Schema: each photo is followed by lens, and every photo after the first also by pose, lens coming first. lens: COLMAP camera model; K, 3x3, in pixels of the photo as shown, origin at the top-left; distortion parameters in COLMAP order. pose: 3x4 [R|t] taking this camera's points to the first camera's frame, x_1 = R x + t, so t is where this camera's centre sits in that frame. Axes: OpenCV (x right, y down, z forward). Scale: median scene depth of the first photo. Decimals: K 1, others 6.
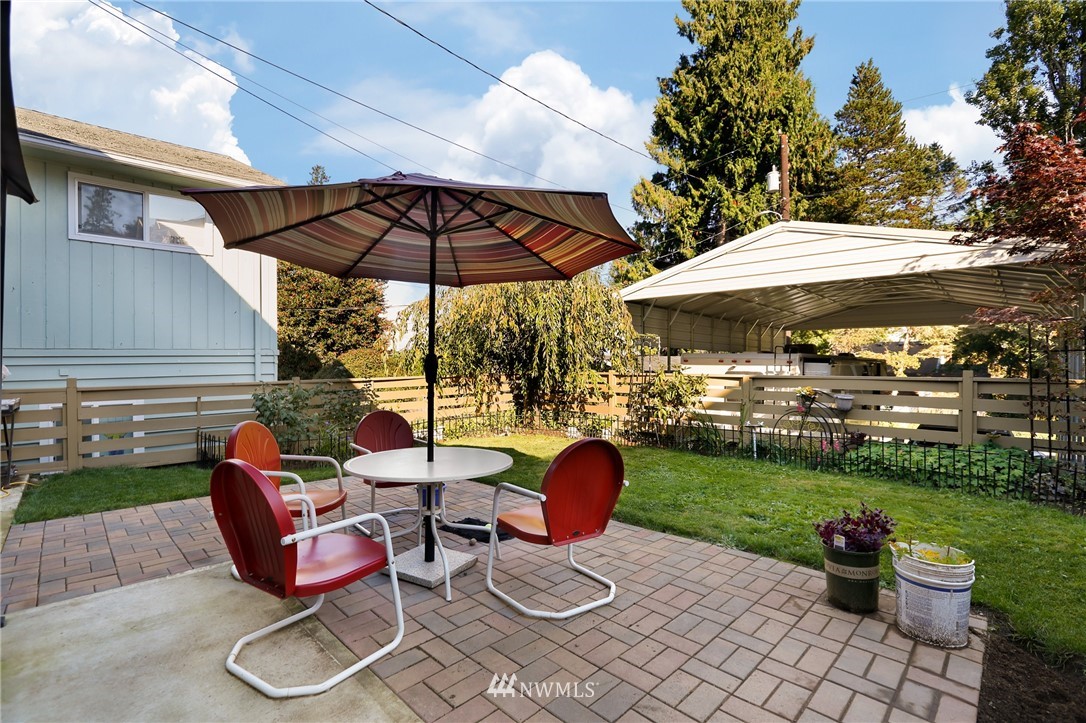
lens RADIAL K [[496.5, 0, 543.8], [0, 496.5, 364.7], [0, 0, 1]] dist [-0.031162, 0.002699]
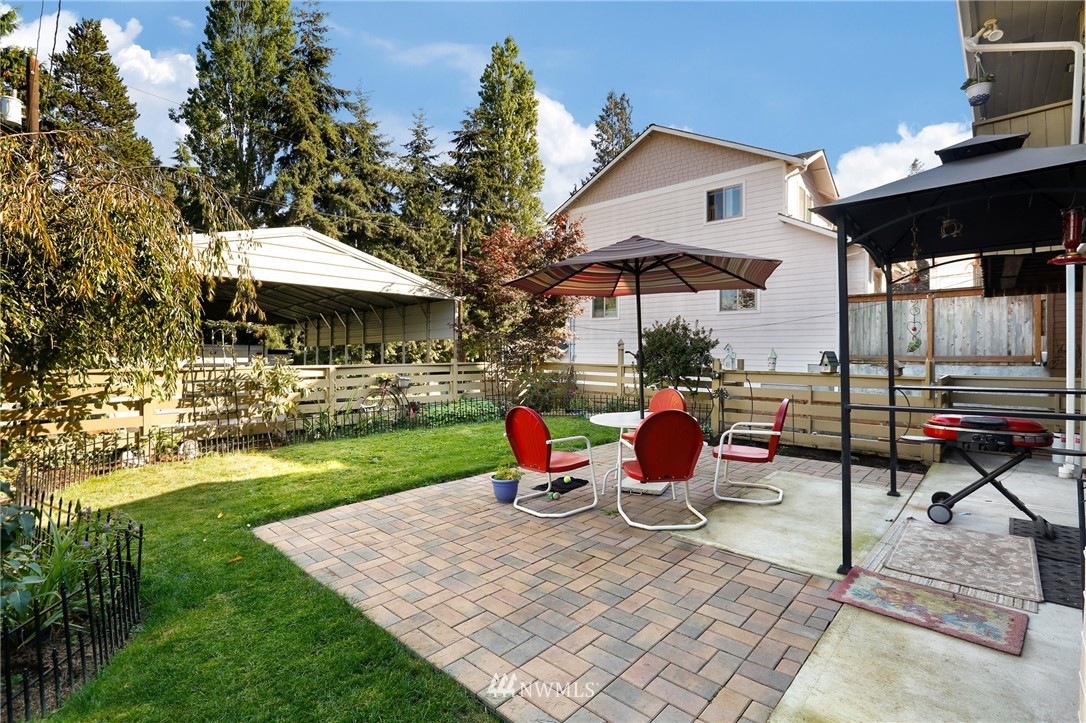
lens RADIAL K [[496.5, 0, 537.1], [0, 496.5, 354.2], [0, 0, 1]] dist [-0.031162, 0.002699]
pose [[-0.029279, -0.008424, 0.999536, -1.566893], [0.001027, 0.999964, 0.008458, -0.029486], [-0.999571, 0.001274, -0.029270, 1.199850]]
